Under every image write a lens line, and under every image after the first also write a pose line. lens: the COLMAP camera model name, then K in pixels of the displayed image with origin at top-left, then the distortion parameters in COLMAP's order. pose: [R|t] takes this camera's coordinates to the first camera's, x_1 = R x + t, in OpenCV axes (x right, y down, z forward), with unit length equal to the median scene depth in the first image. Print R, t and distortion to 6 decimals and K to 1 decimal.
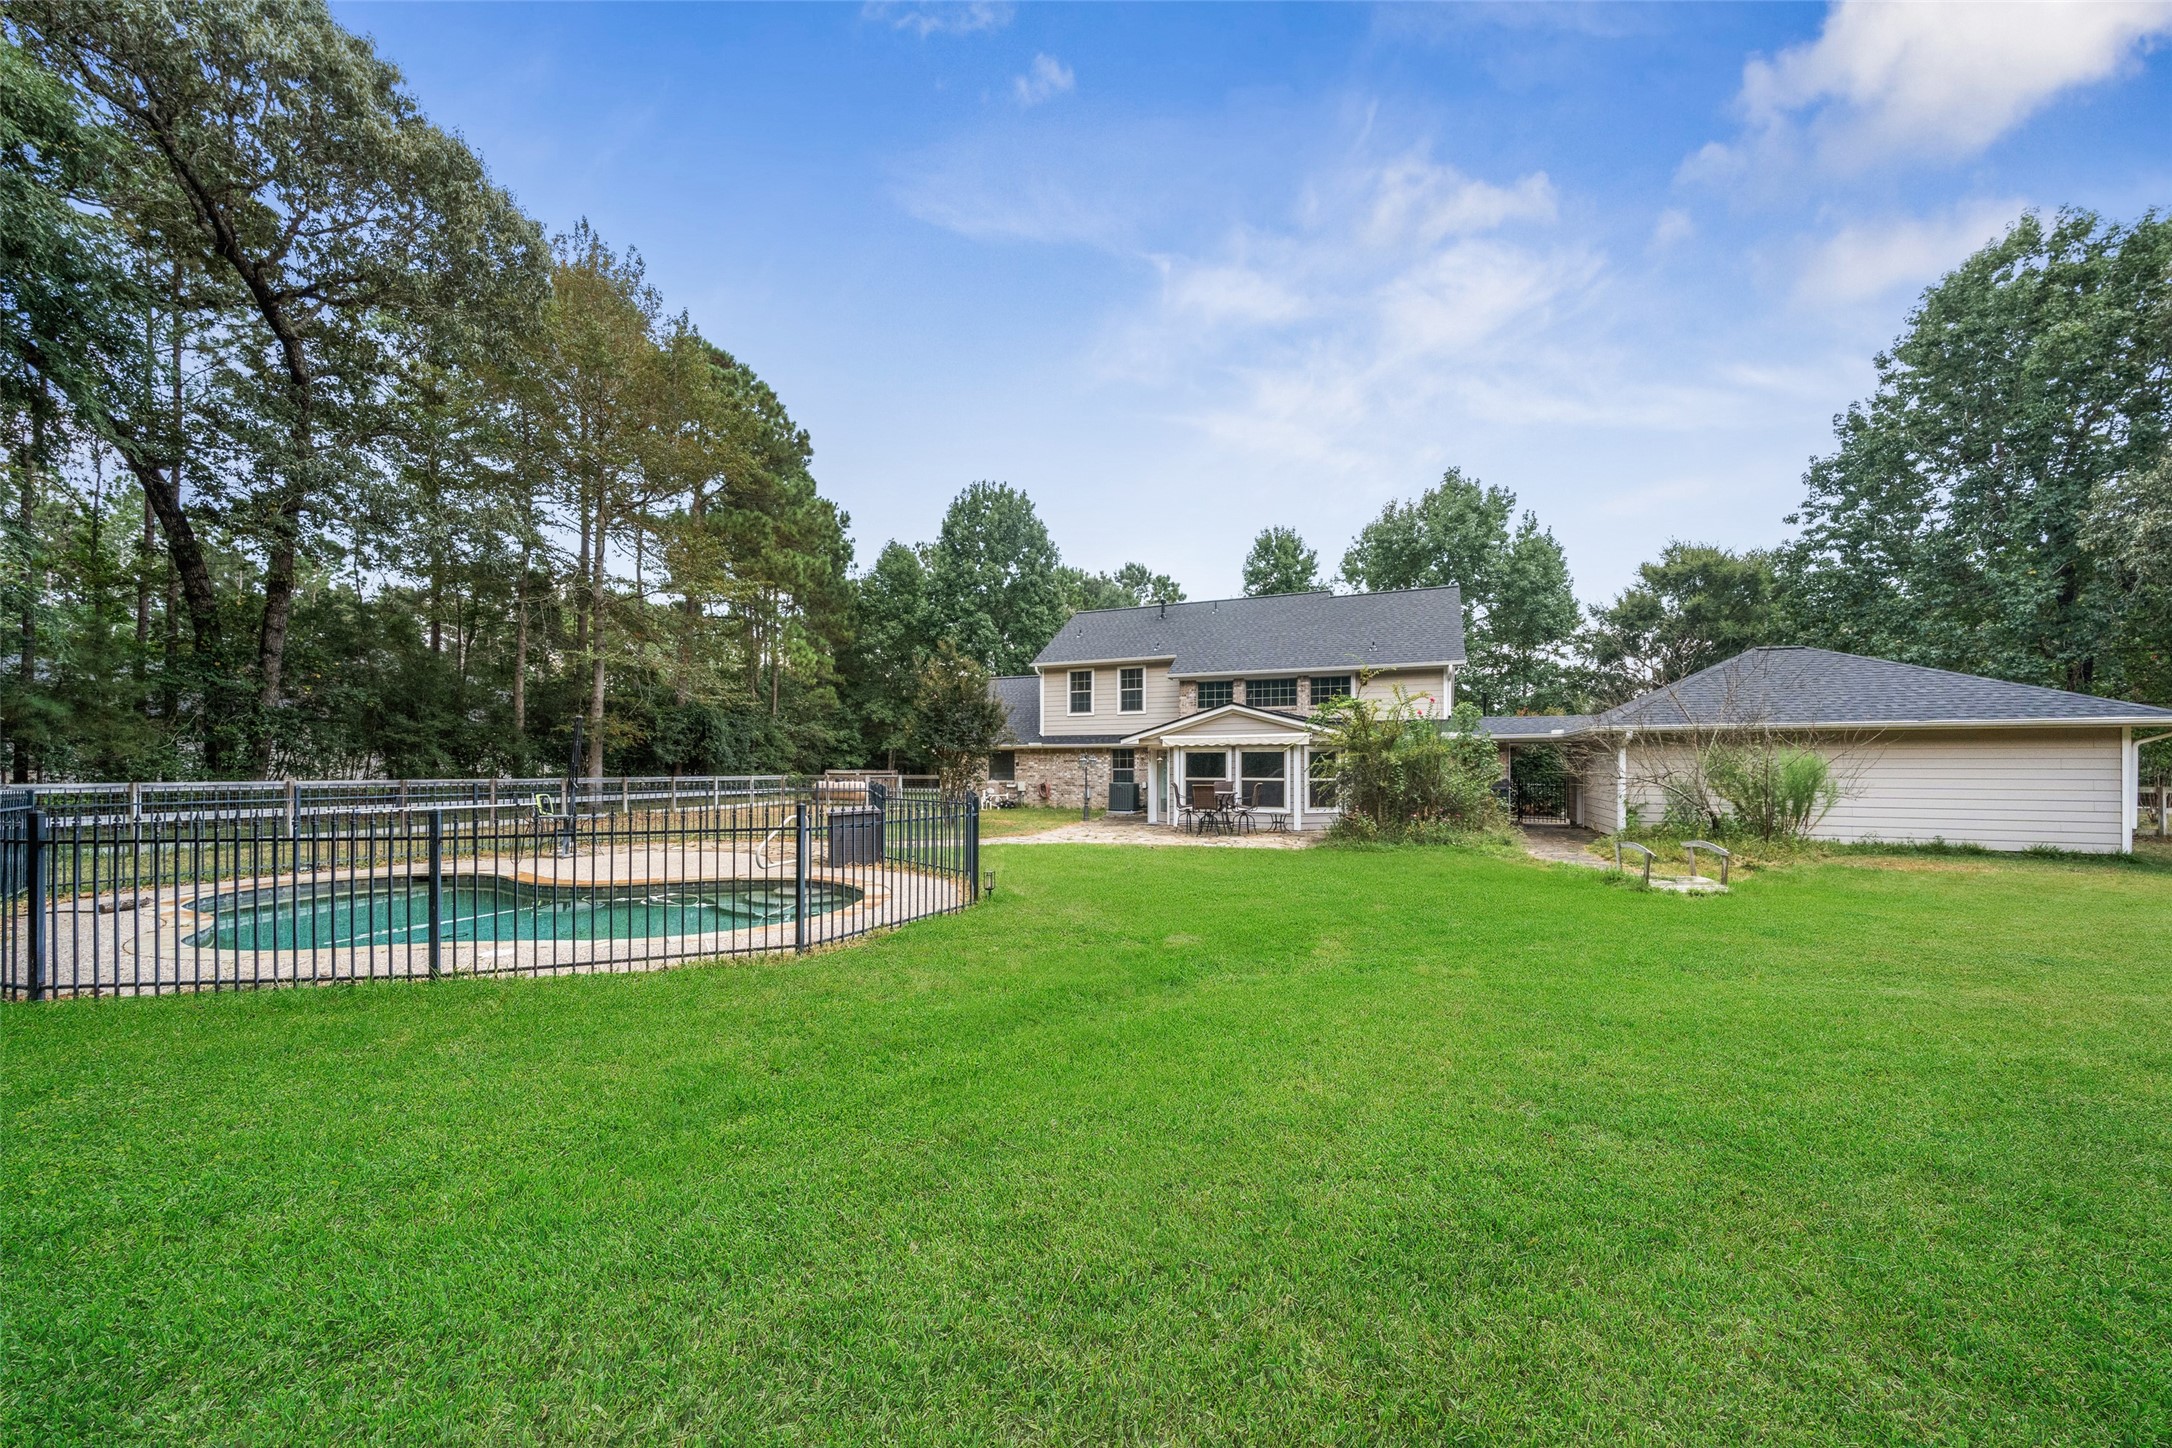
lens RADIAL K [[755.7, 0, 1083.1], [0, 755.7, 745.7], [0, 0, 1]] dist [-0.007182, 0.000339]
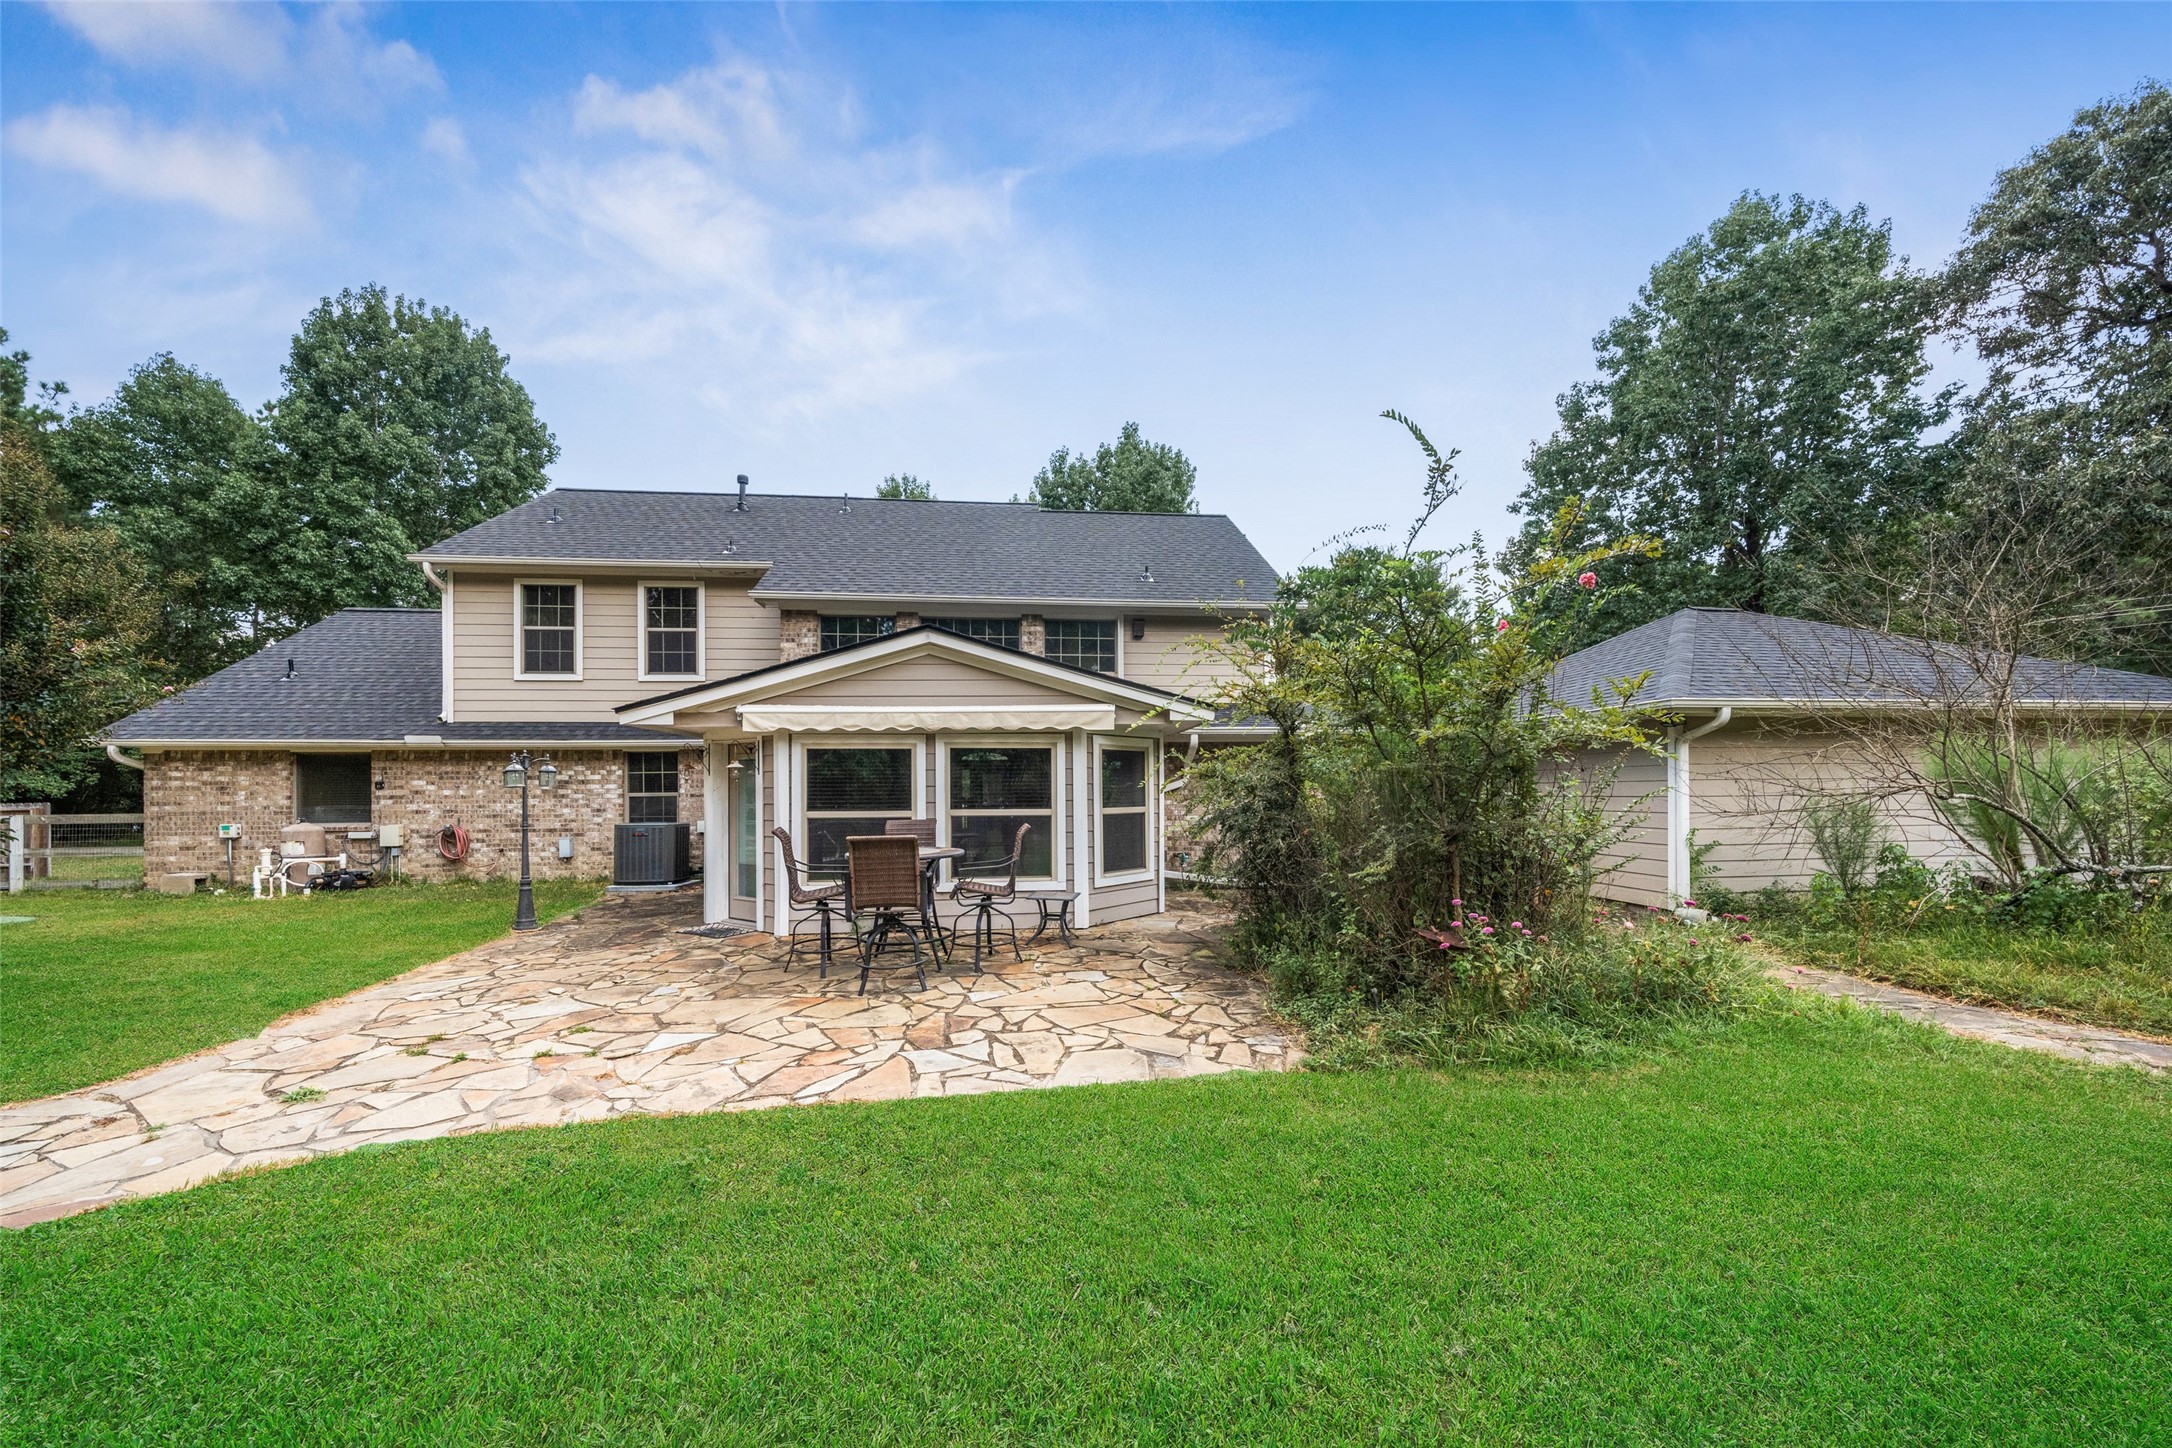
lens RADIAL K [[755.7, 0, 1094.1], [0, 755.7, 792.3], [0, 0, 1]] dist [-0.007182, 0.000339]
pose [[0.857026, -0.007171, 0.515223, 0.045986], [-0.005933, 0.999700, 0.023783, 0.016641], [-0.515239, -0.023440, 0.856726, 0.440183]]
